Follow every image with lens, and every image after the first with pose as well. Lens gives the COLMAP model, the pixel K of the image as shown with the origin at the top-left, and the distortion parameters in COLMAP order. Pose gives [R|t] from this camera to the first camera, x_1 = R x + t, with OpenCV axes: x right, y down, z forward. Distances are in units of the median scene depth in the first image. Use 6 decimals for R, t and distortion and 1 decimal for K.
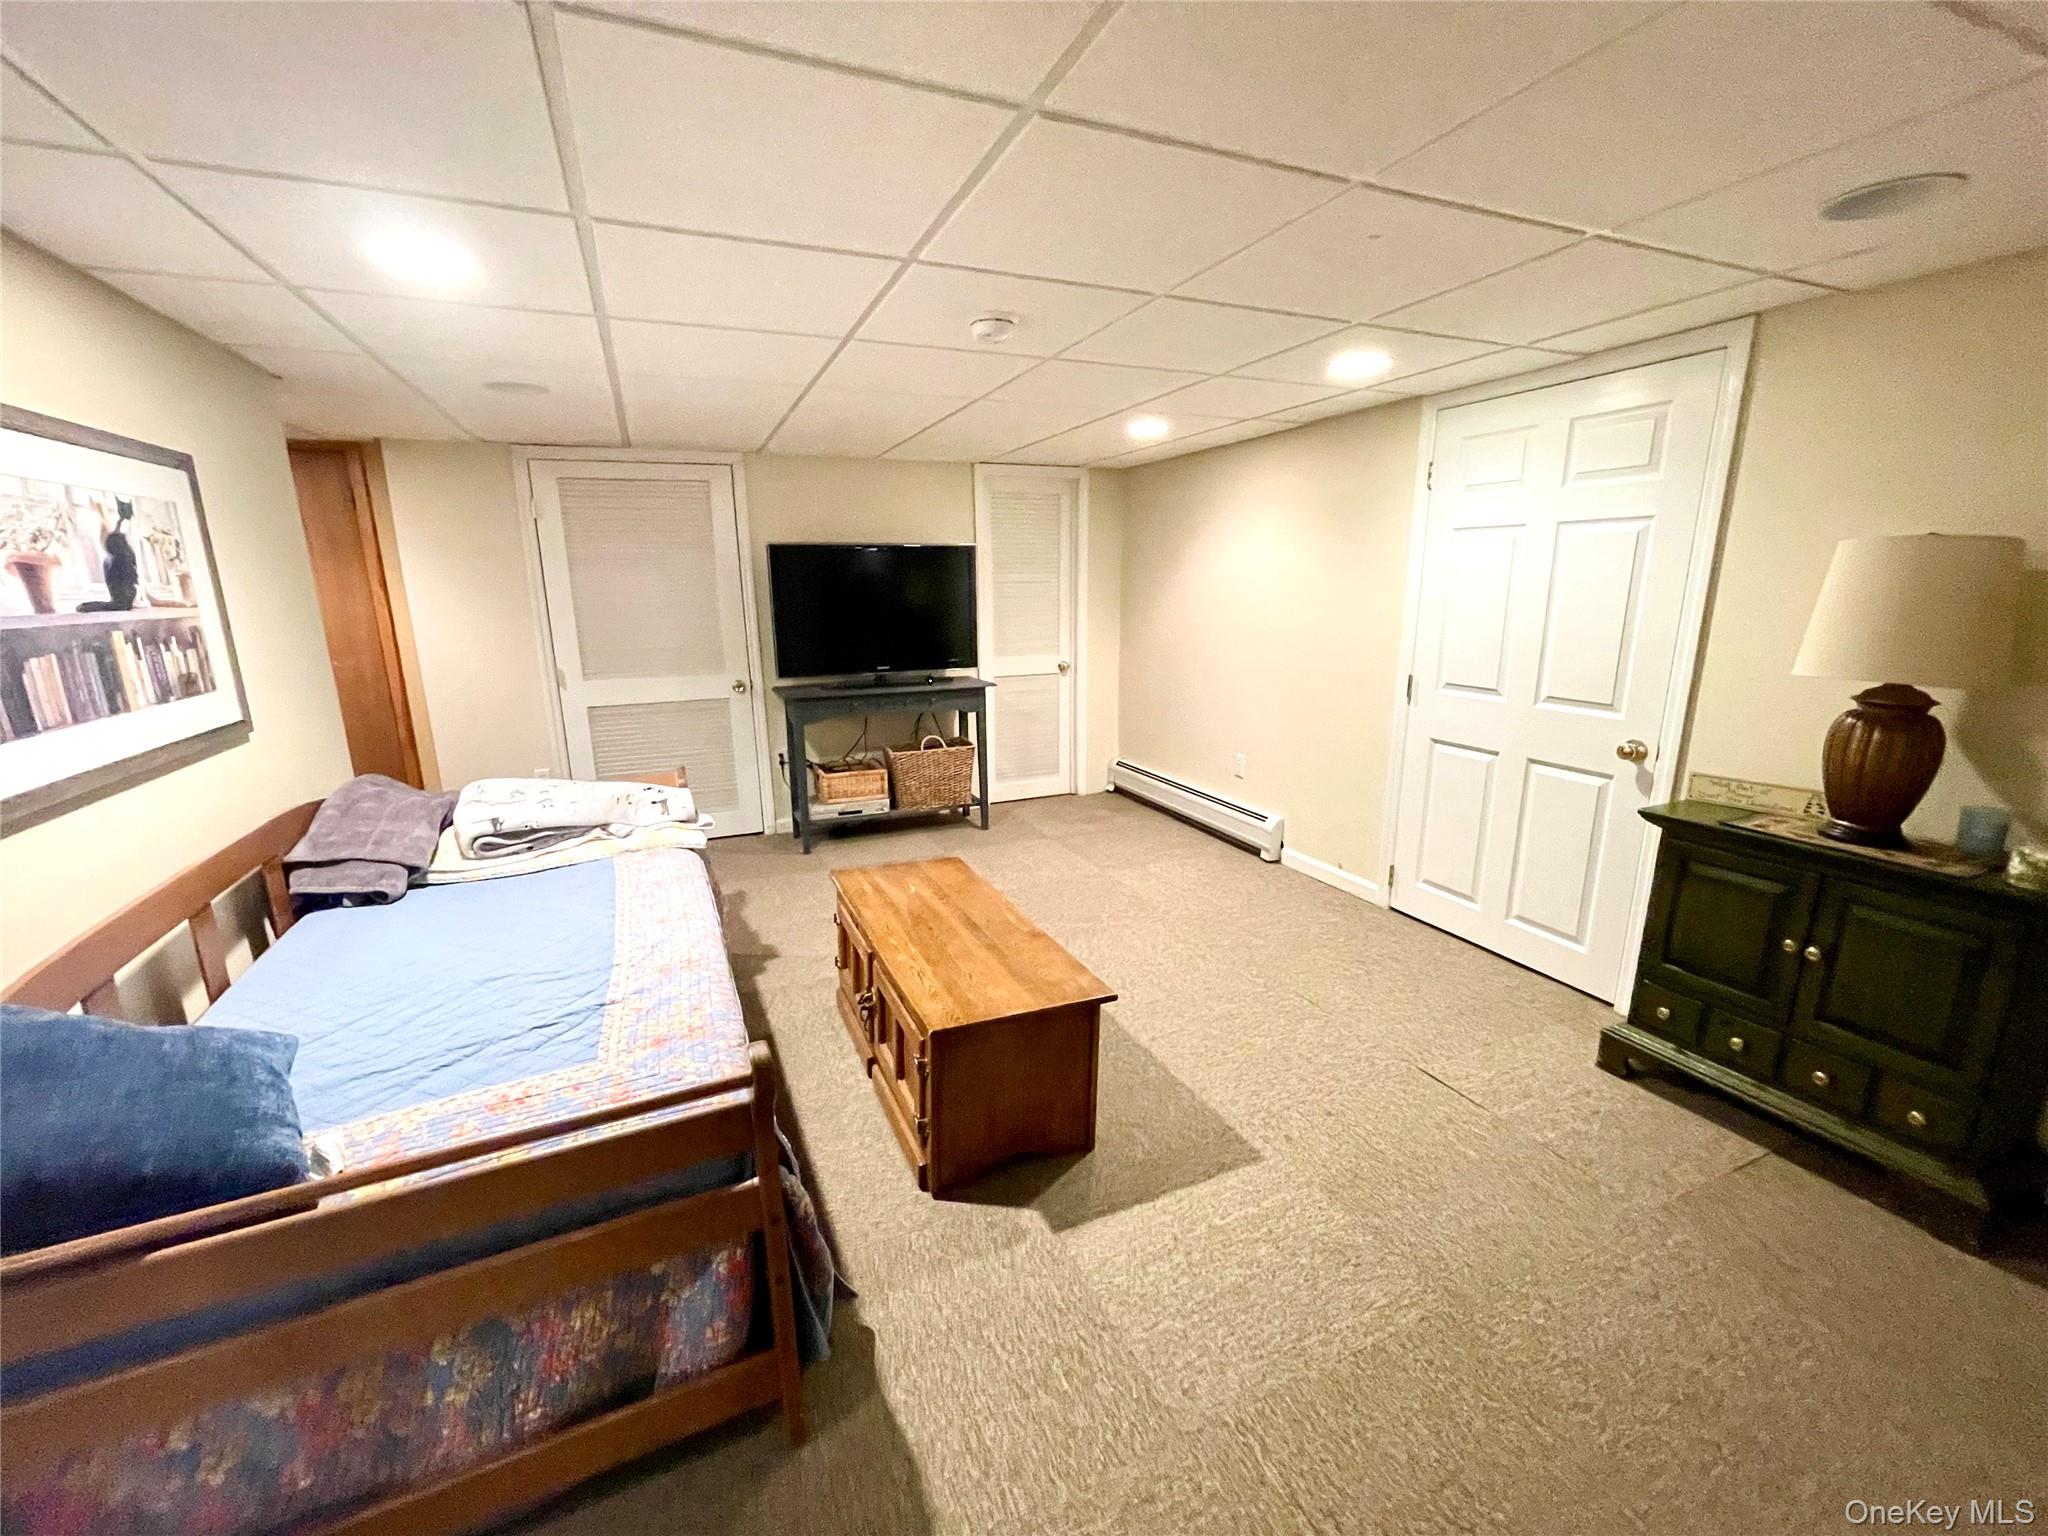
lens RADIAL K [[823.1, 0, 1018.0], [0, 823.1, 769.4], [0, 0, 1]] dist [-0.002203, -0.000208]
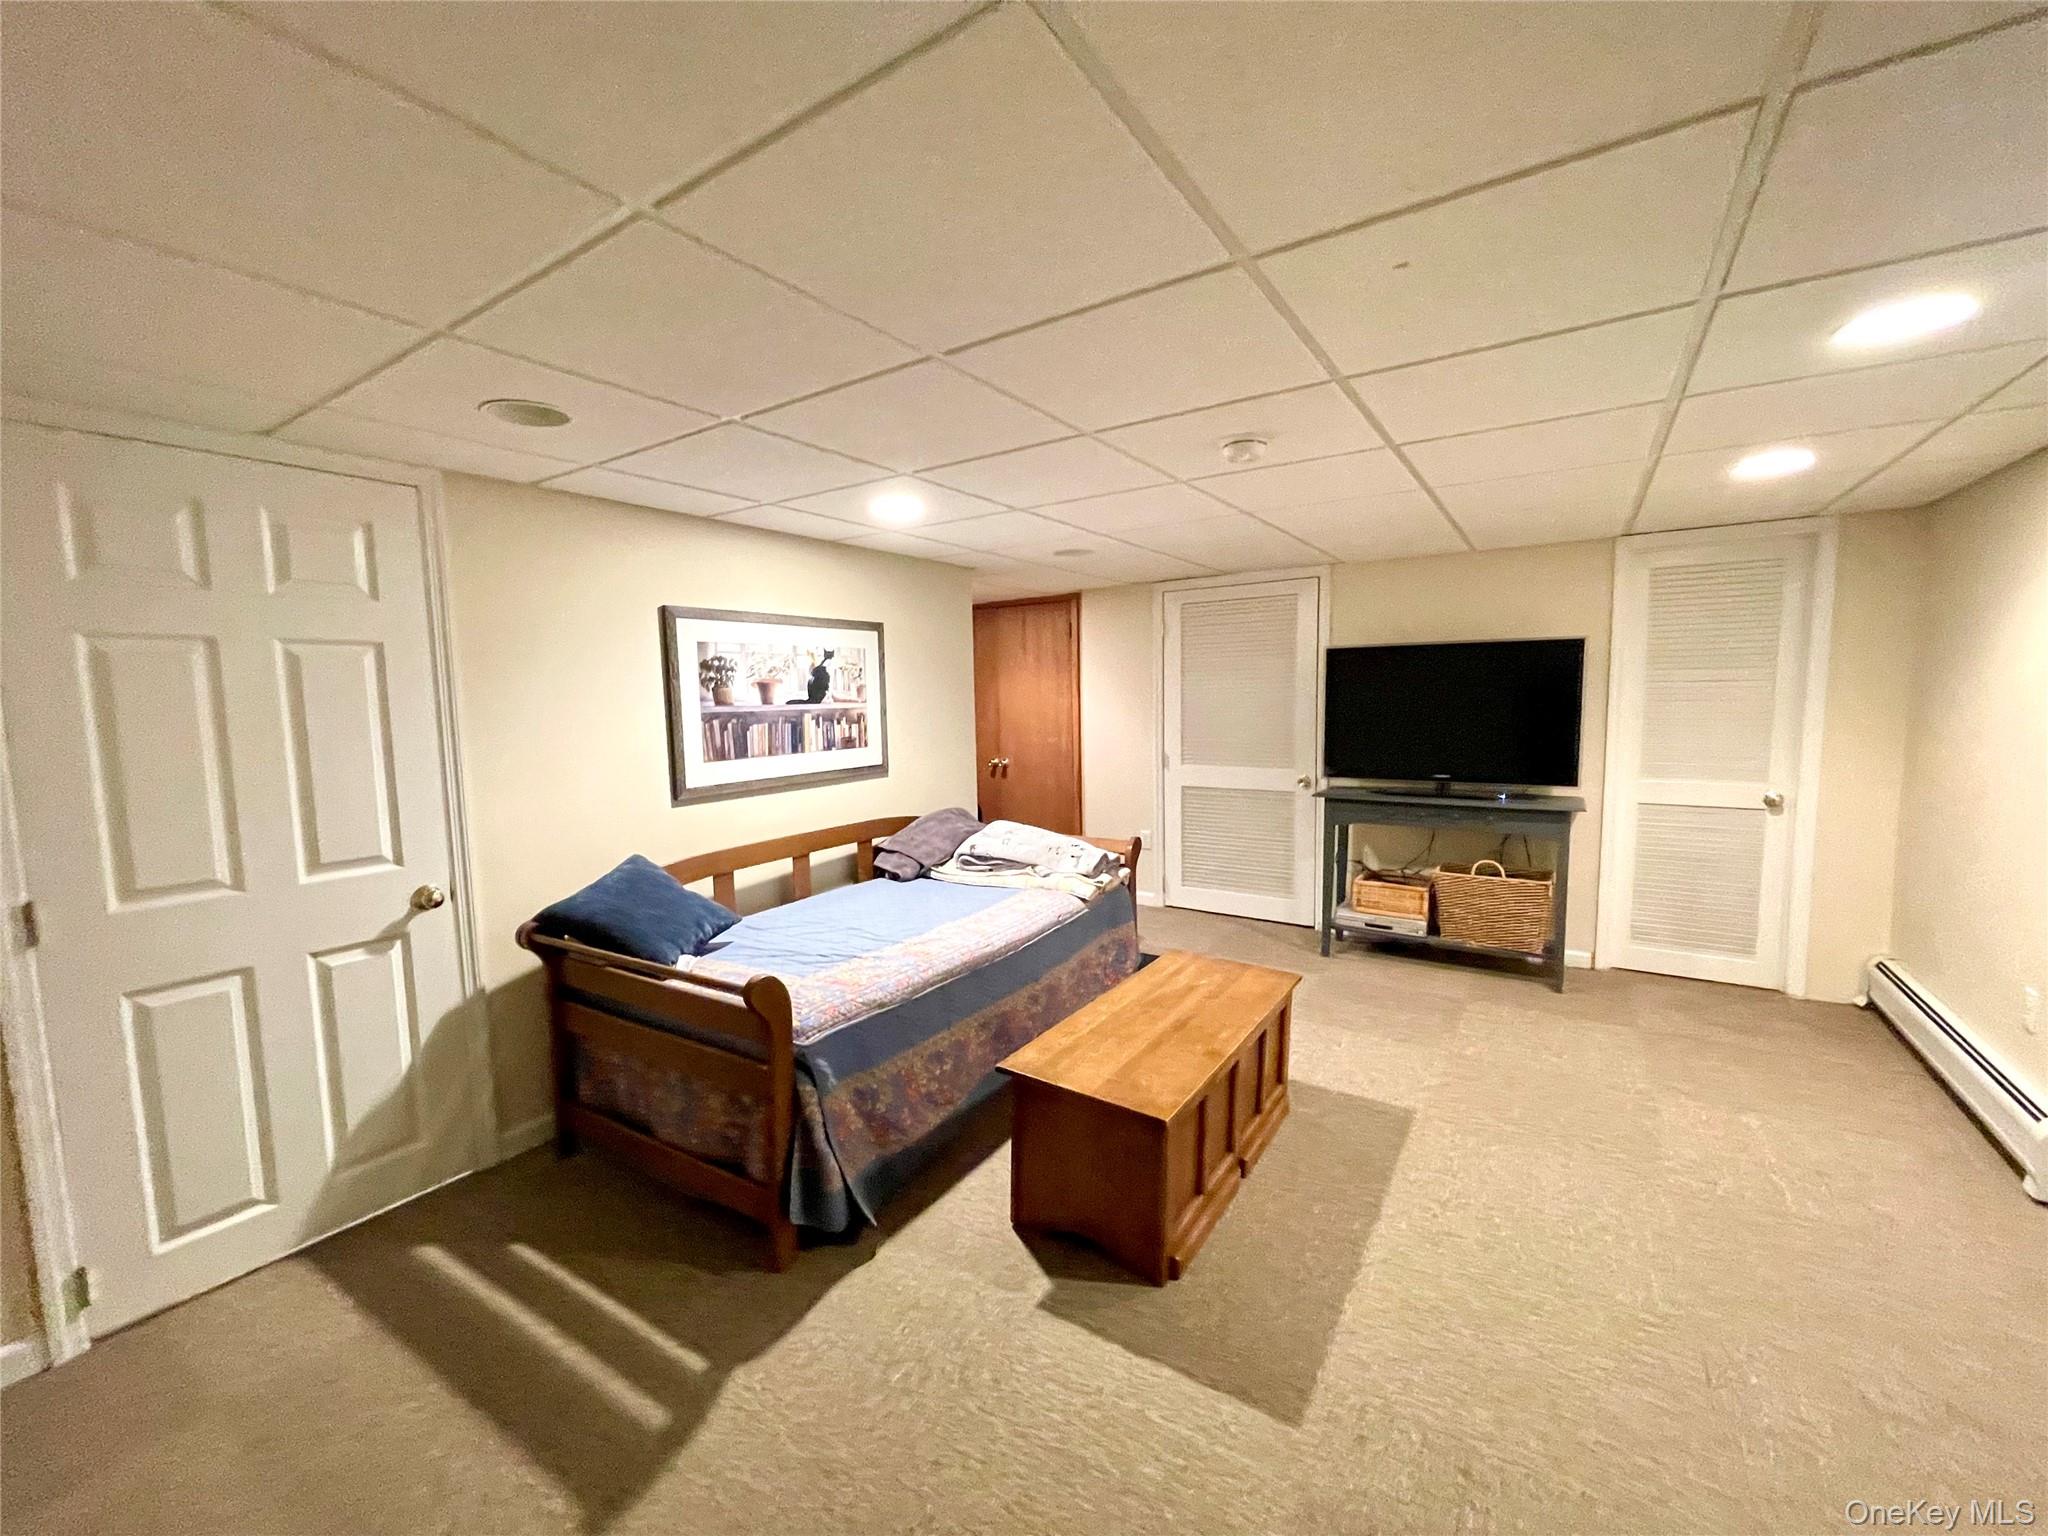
lens RADIAL K [[823.1, 0, 1017.0], [0, 823.1, 770.5], [0, 0, 1]] dist [-0.002203, -0.000208]
pose [[0.543248, 0.082464, -0.835513, 0.689971], [-0.176610, 0.984122, -0.017699, -0.065185], [0.820787, 0.157175, 0.549186, 0.248429]]
